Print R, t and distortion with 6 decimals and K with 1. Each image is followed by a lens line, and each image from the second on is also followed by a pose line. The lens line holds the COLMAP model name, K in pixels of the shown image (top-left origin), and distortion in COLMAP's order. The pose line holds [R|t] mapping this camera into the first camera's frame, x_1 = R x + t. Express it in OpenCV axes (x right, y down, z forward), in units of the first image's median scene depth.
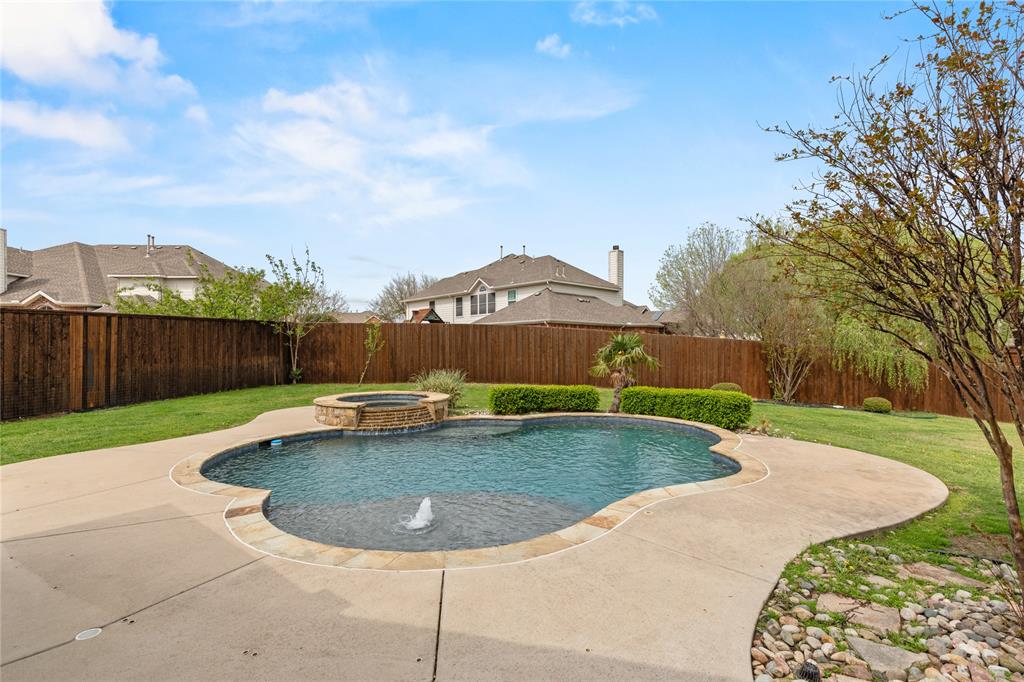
lens RADIAL K [[463.7, 0, 522.5], [0, 463.7, 342.0], [0, 0, 1]] dist [0.003338, -0.000221]
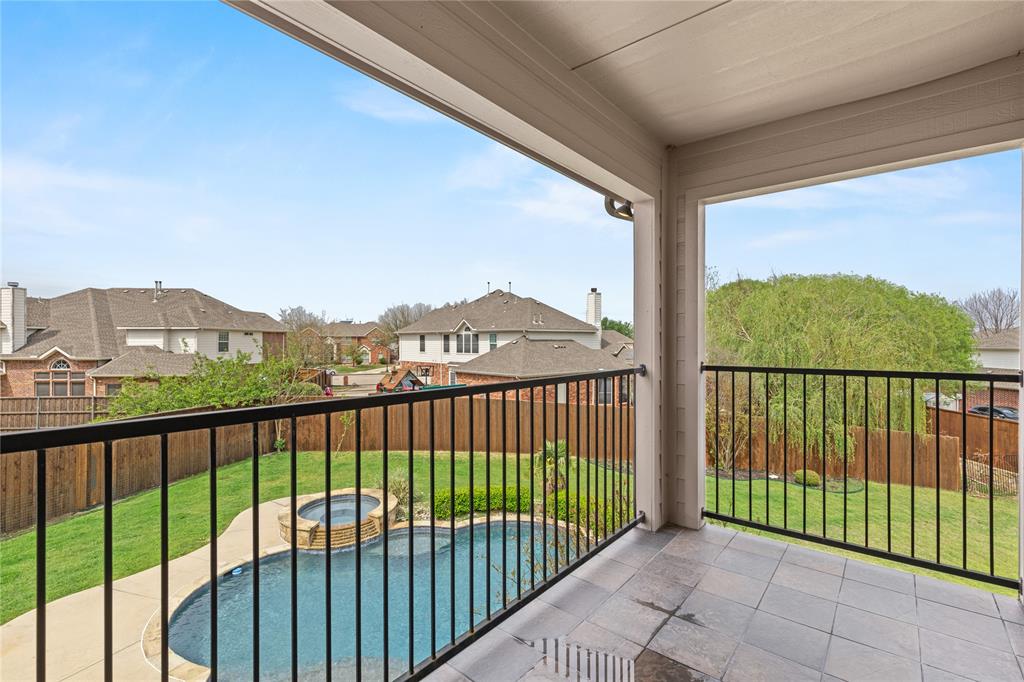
lens RADIAL K [[453.0, 0, 515.5], [0, 453.0, 349.7], [0, 0, 1]] dist [0.001468, 0.000503]
pose [[0.999872, 0.003649, -0.015609, 0.049438], [-0.003621, 0.999992, 0.001809, -0.085672], [0.015616, -0.001752, 0.999877, -0.041240]]
